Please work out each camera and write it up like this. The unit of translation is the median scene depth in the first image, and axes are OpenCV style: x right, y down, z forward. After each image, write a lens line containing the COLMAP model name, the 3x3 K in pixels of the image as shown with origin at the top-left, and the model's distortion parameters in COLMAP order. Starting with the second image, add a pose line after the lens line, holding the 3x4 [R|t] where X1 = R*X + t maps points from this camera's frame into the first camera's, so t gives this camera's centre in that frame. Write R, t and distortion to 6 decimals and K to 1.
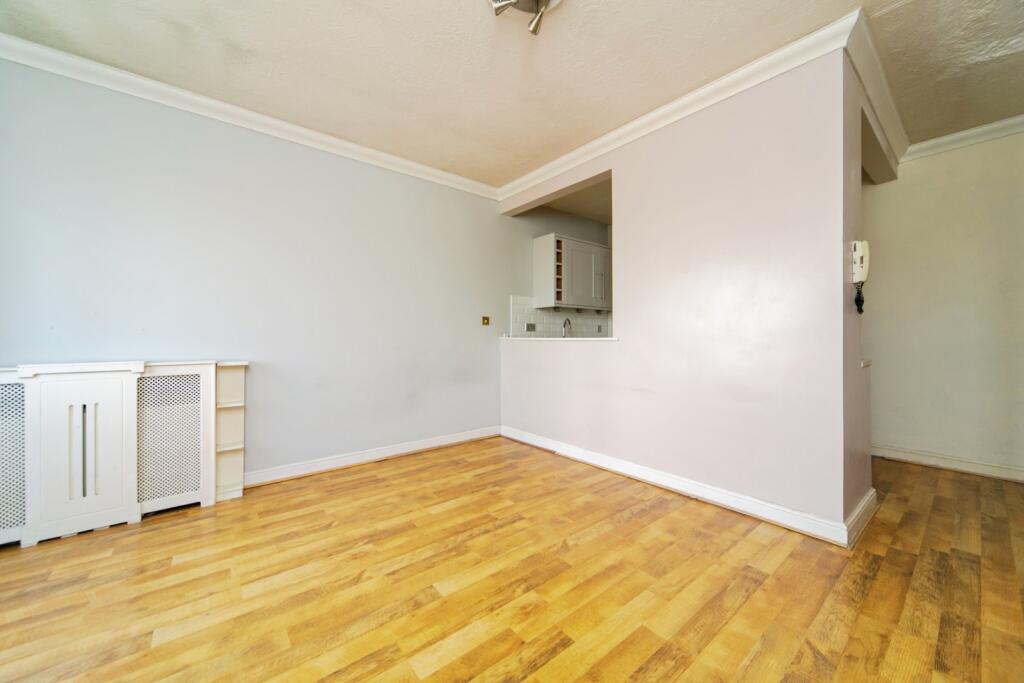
lens RADIAL K [[397.6, 0, 515.3], [0, 397.6, 336.1], [0, 0, 1]] dist [0.000643, -0.000134]
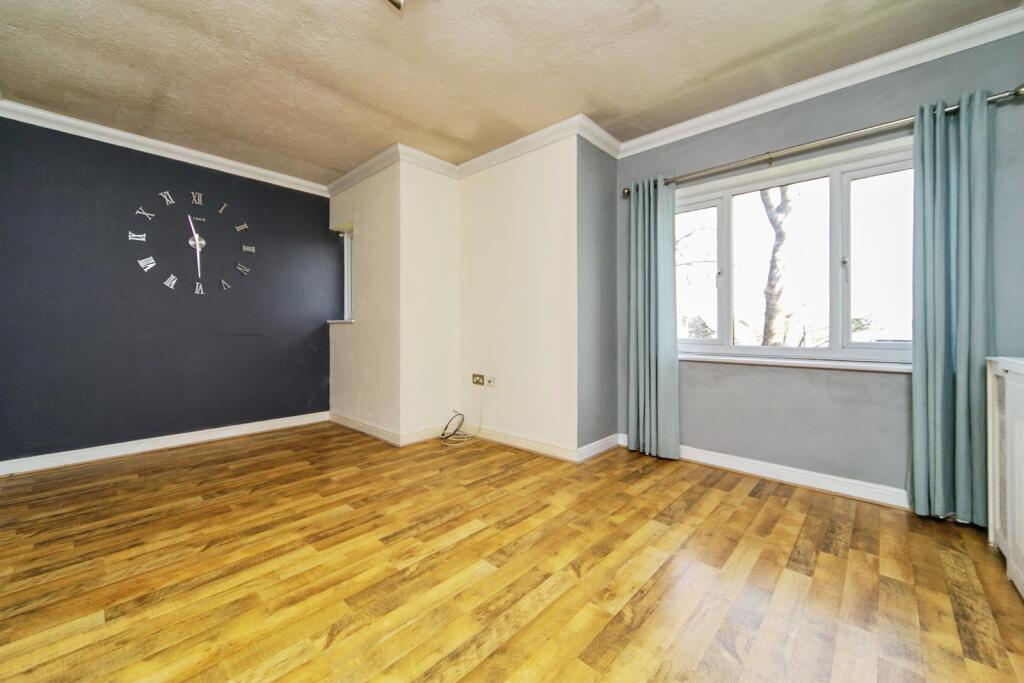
lens RADIAL K [[397.6, 0, 508.6], [0, 397.6, 337.3], [0, 0, 1]] dist [0.000643, -0.000134]
pose [[-0.988583, 0.005616, -0.150571, -0.085344], [0.003266, 0.999869, 0.015851, 0.012975], [0.150640, 0.015178, -0.988472, 2.046418]]
